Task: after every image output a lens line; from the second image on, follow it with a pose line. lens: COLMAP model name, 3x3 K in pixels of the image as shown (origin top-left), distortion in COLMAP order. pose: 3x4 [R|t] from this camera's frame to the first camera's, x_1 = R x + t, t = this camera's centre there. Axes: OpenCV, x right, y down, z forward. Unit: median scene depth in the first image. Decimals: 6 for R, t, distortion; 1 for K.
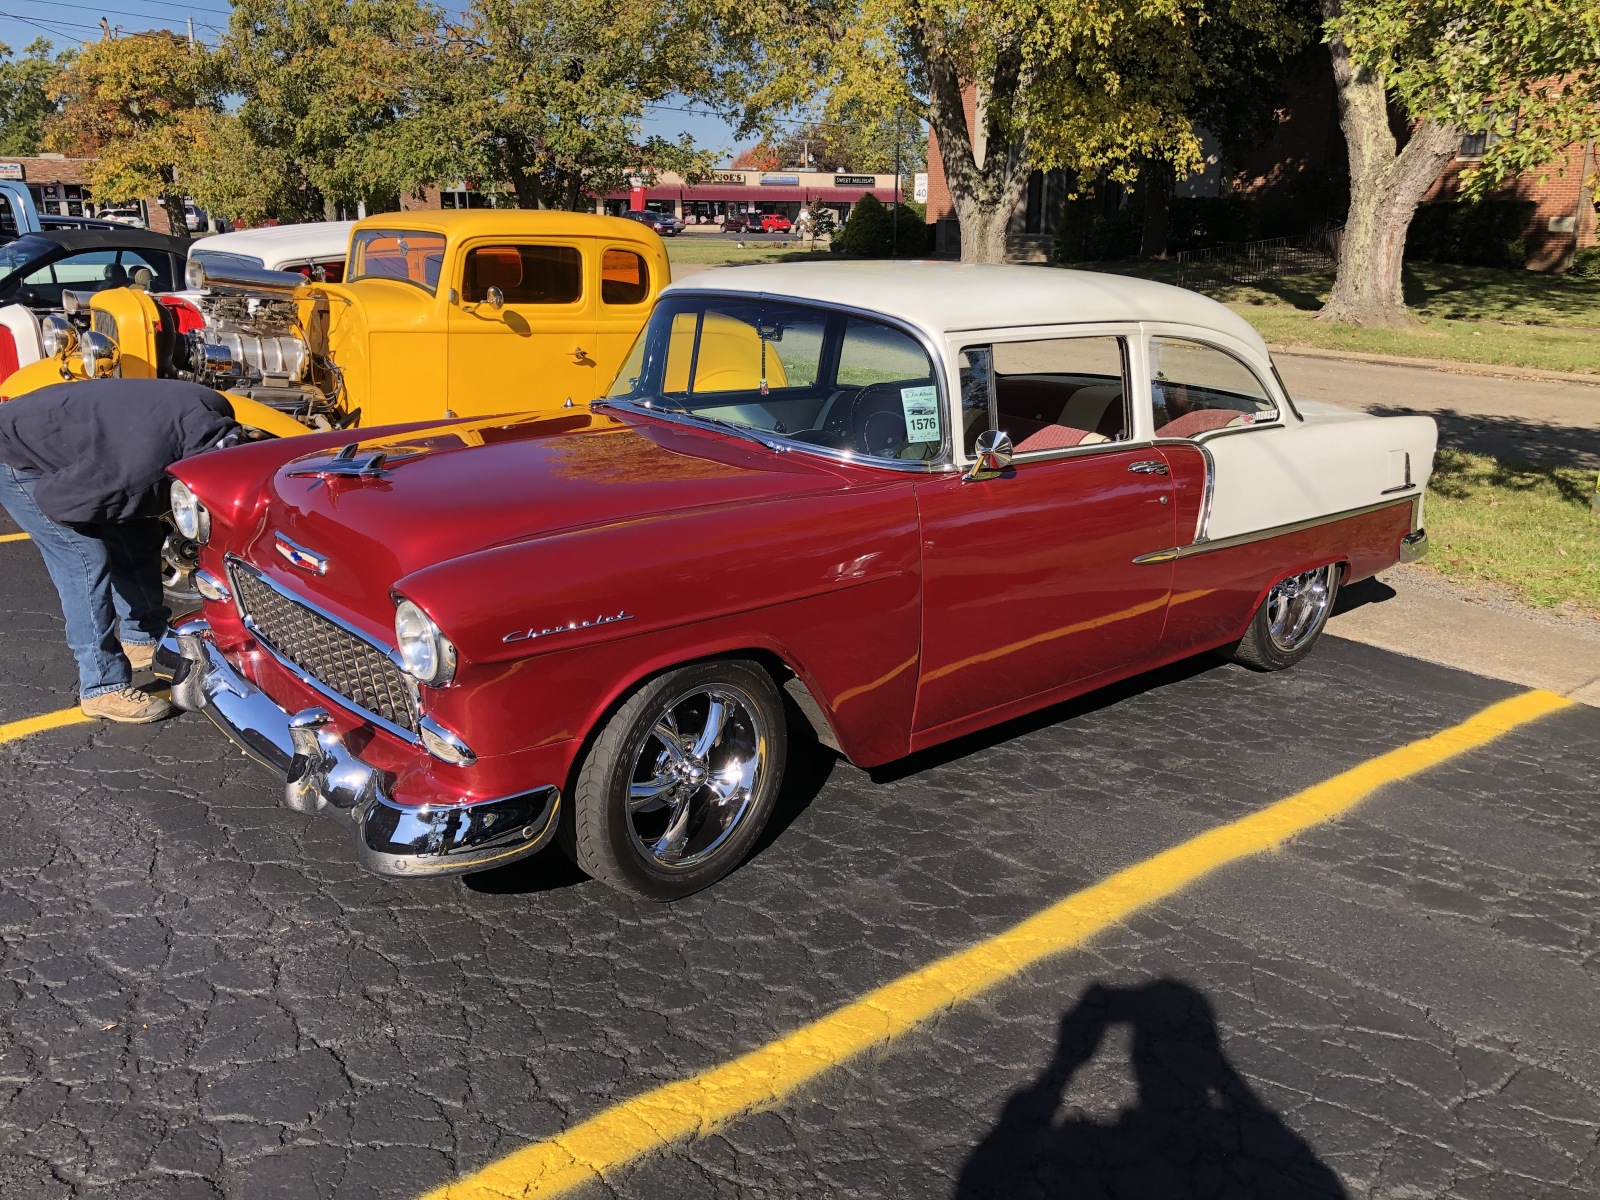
lens RADIAL K [[1311.8, 0, 800.0], [0, 1311.8, 600.0], [0, 0, 1]] dist [0.006958, 0.023455]
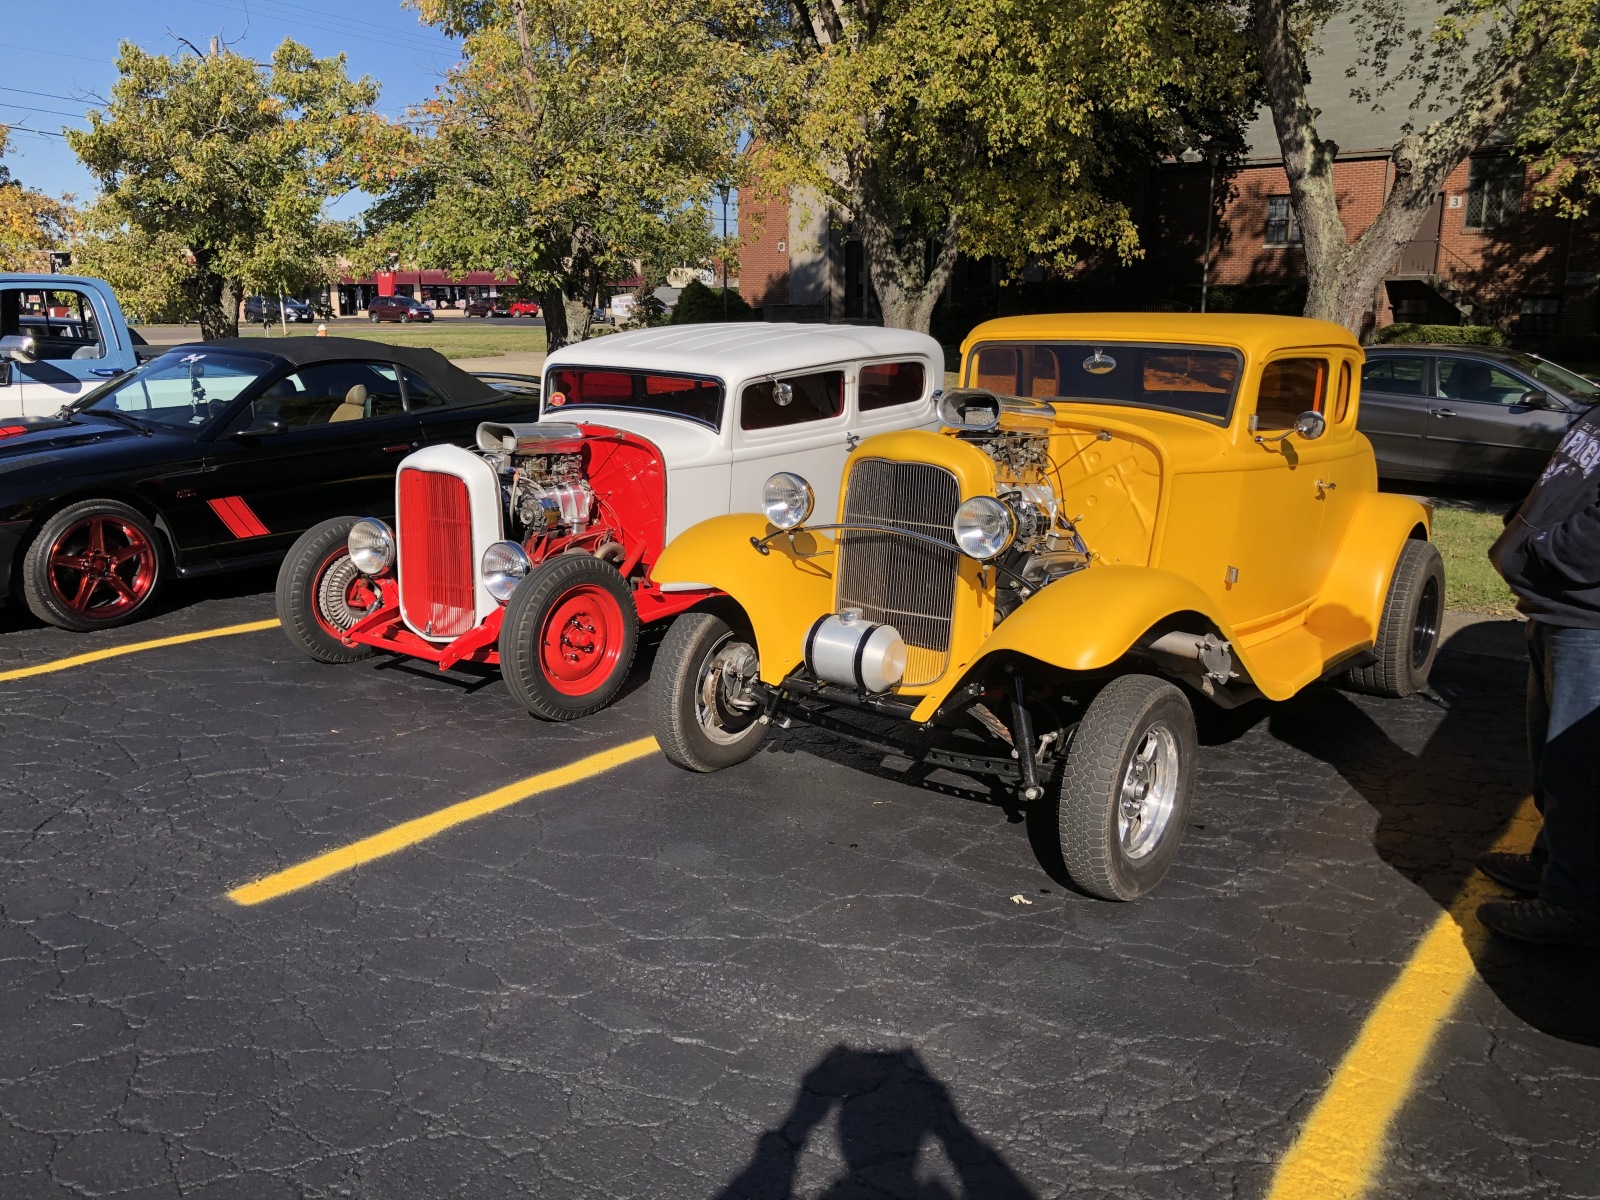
lens RADIAL K [[1287.2, 0, 741.6], [0, 1287.2, 594.9], [0, 0, 1]] dist [0.098788, -0.185058]
pose [[0.974131, -0.057294, 0.218600, -0.219109], [0.069990, 0.996254, -0.050780, -0.032737], [-0.214872, 0.064766, 0.974492, 0.091367]]
